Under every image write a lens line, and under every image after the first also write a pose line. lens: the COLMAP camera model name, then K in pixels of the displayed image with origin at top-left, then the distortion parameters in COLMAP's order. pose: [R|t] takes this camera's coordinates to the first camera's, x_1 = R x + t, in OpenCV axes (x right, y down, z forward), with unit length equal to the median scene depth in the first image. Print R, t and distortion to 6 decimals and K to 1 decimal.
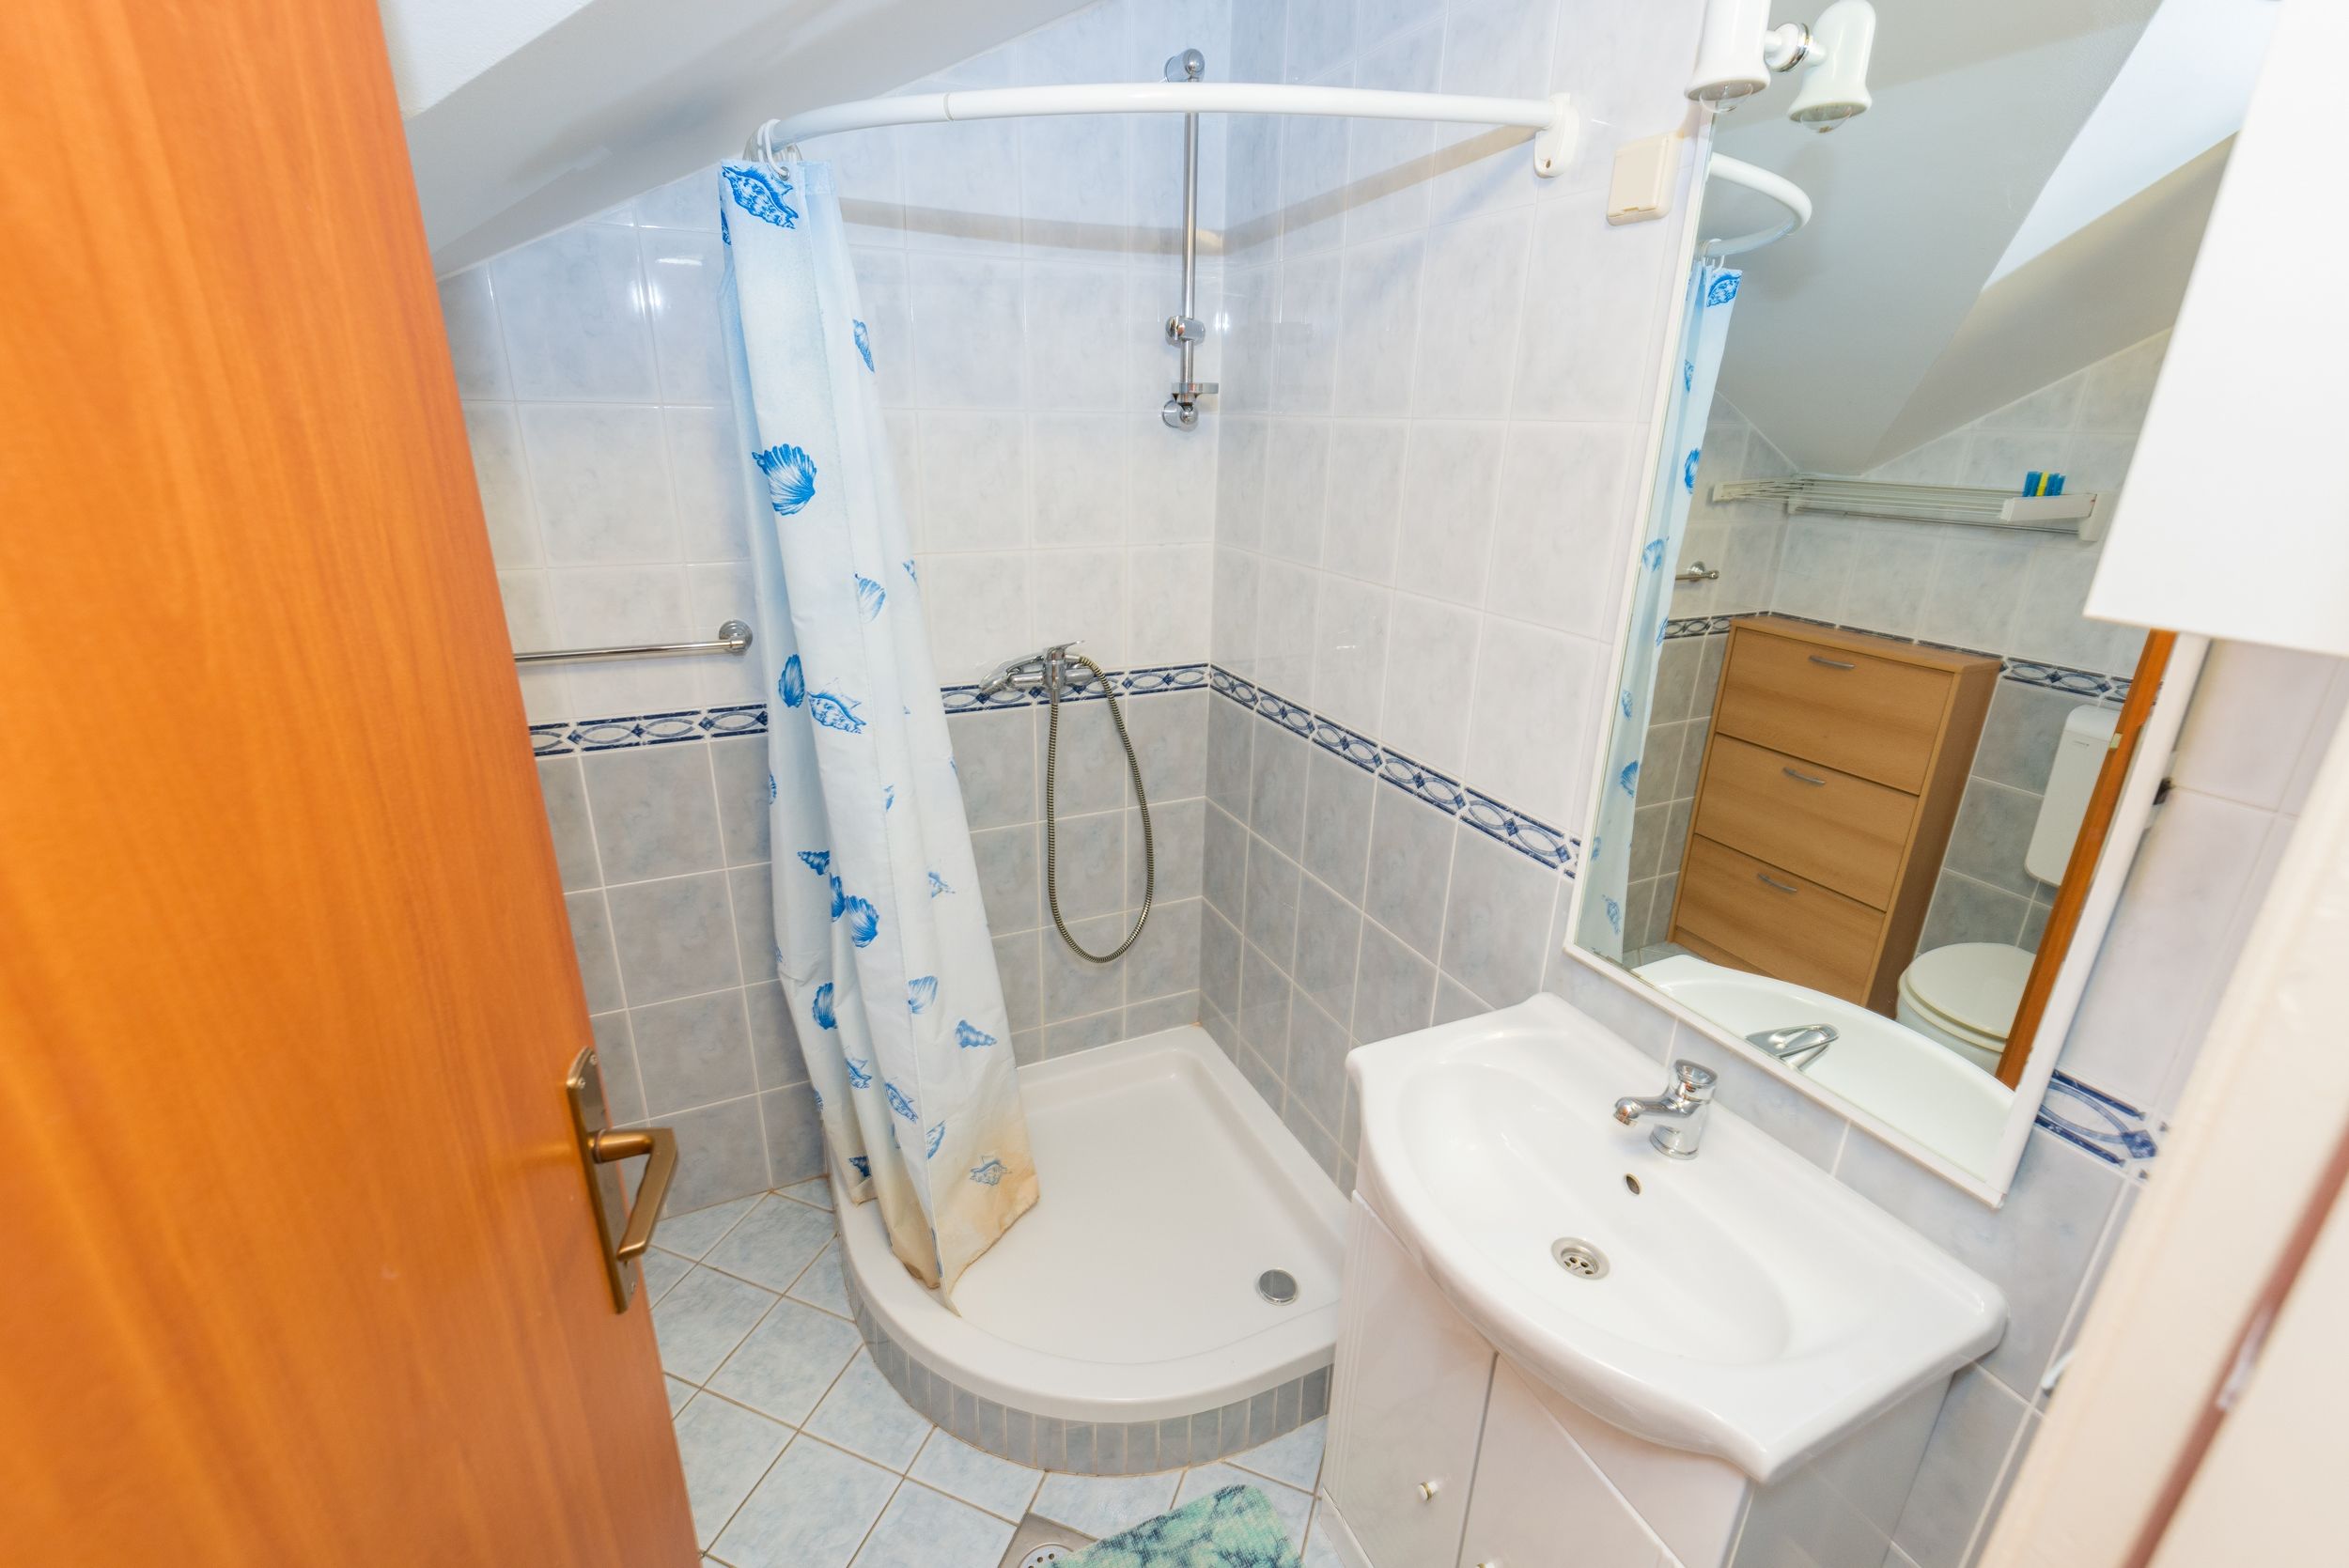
lens RADIAL K [[1008.1, 0, 1149.6], [0, 1008.1, 753.9], [0, 0, 1]] dist [0.002868, -0.000074]
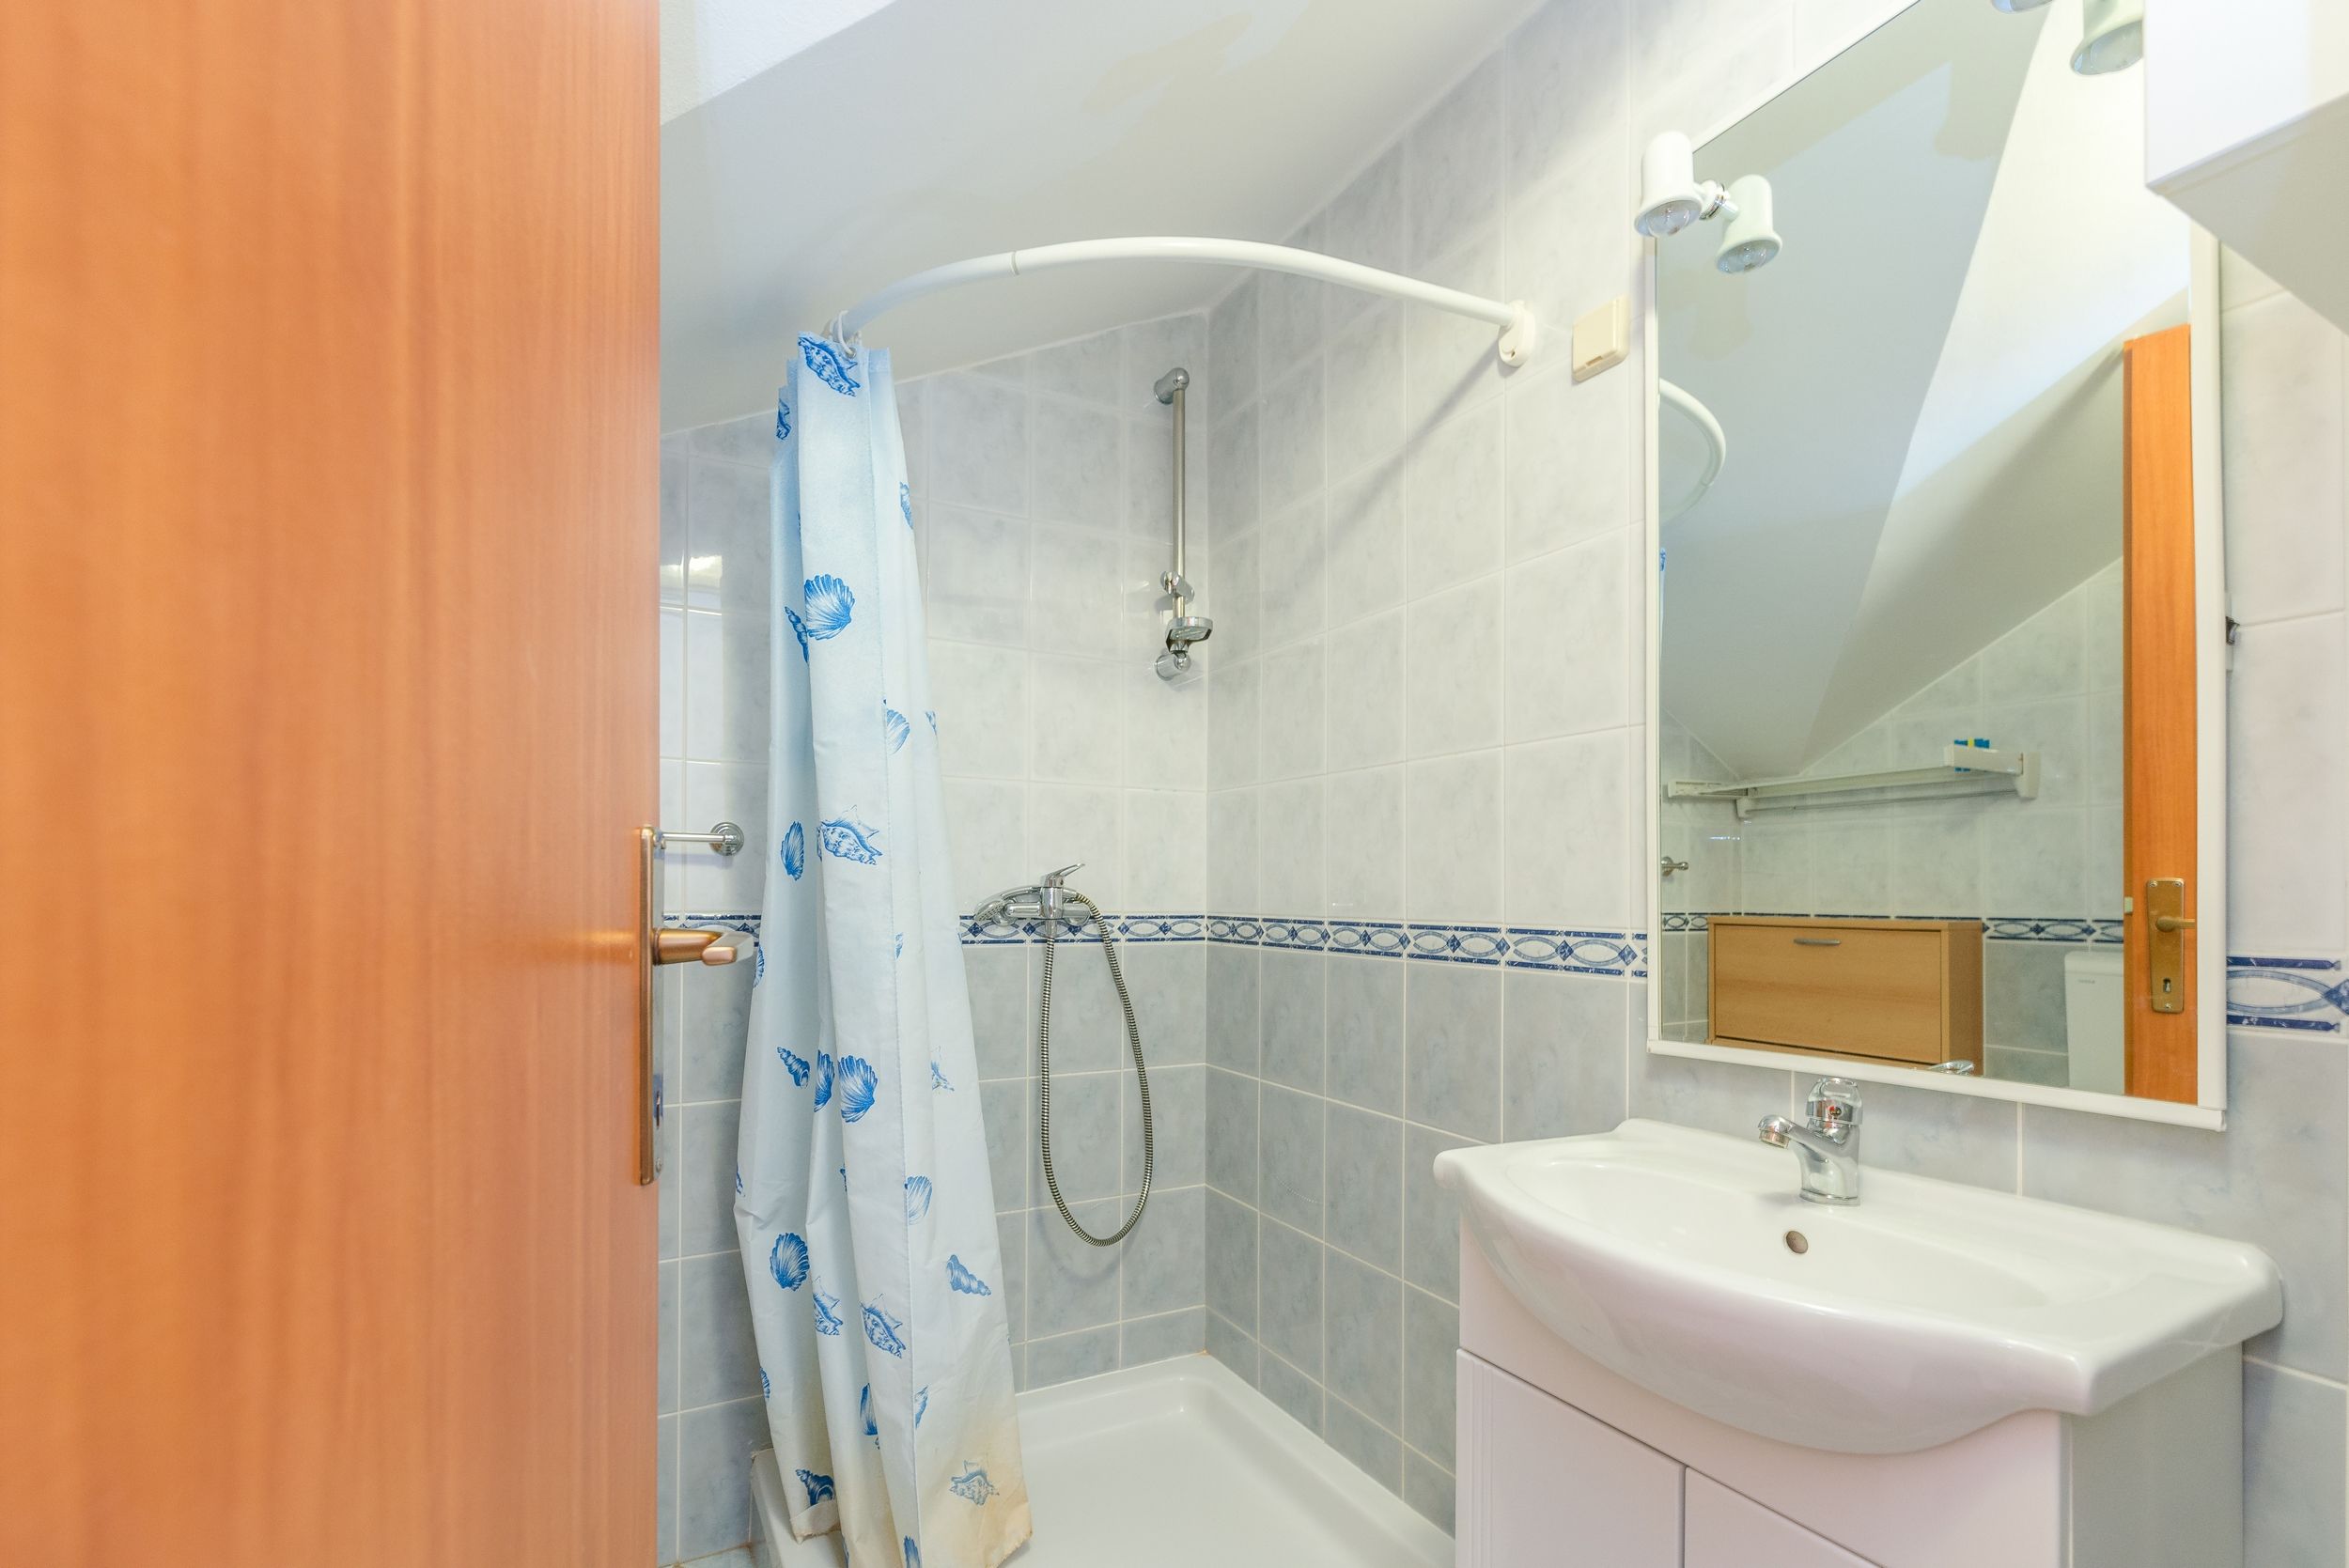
lens RADIAL K [[1038.9, 0, 1159.3], [0, 1038.9, 799.7], [0, 0, 1]] dist [0.003769, 0.000010]
pose [[0.998197, -0.007684, 0.059533, -0.050347], [0.027516, 0.940010, -0.340034, 0.165752], [-0.053349, 0.341059, 0.938527, 0.034095]]
